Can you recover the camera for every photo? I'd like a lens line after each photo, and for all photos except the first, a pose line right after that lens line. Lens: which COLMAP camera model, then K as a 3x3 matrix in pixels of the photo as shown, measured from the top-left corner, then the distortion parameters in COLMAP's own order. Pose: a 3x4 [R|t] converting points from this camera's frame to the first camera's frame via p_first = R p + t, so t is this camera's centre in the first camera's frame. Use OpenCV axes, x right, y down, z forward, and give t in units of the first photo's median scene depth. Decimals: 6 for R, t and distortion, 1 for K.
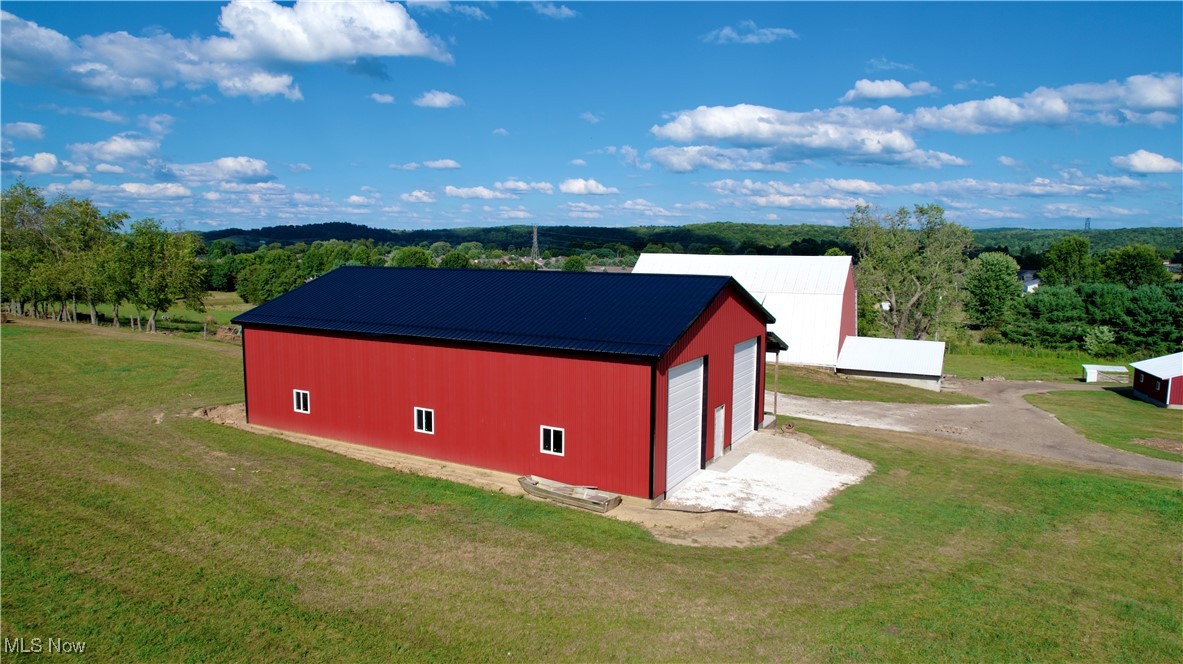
lens RADIAL K [[752.7, 0, 590.5], [0, 752.7, 335.0], [0, 0, 1]] dist [-0.032136, 0.000175]
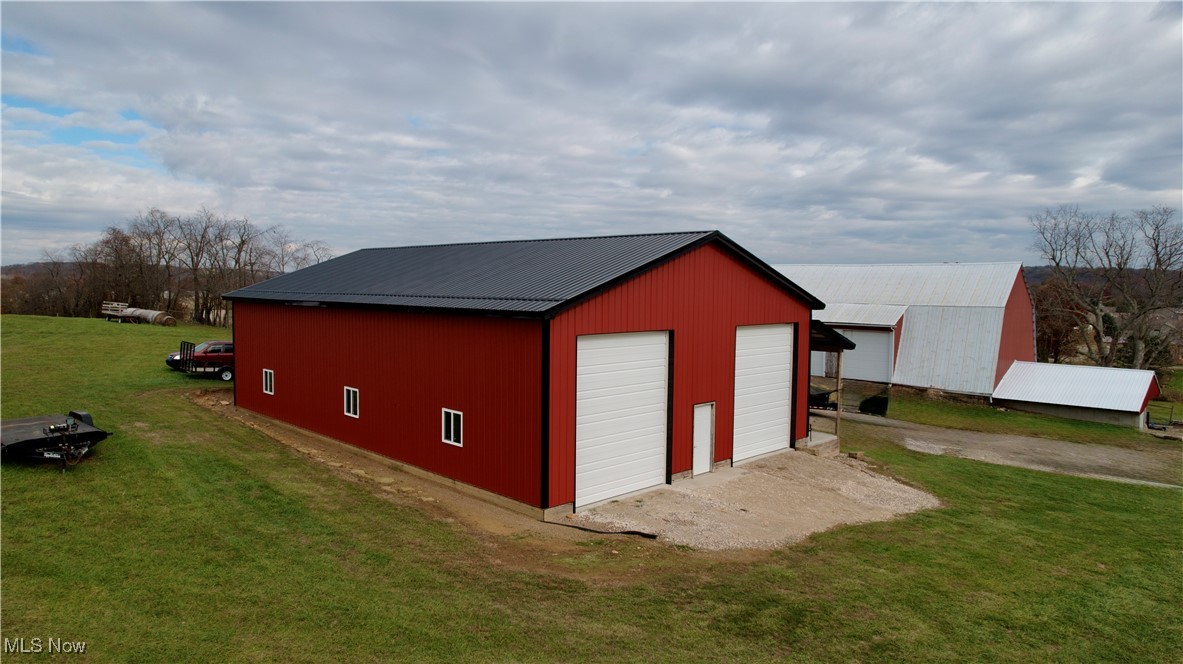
lens RADIAL K [[752.7, 0, 592.7], [0, 752.7, 328.3], [0, 0, 1]] dist [-0.032136, 0.000175]
pose [[0.959369, 0.017580, -0.281607, 0.259914], [-0.037471, 0.997155, -0.065406, 0.068879], [0.279656, 0.073301, 0.957298, 0.228455]]
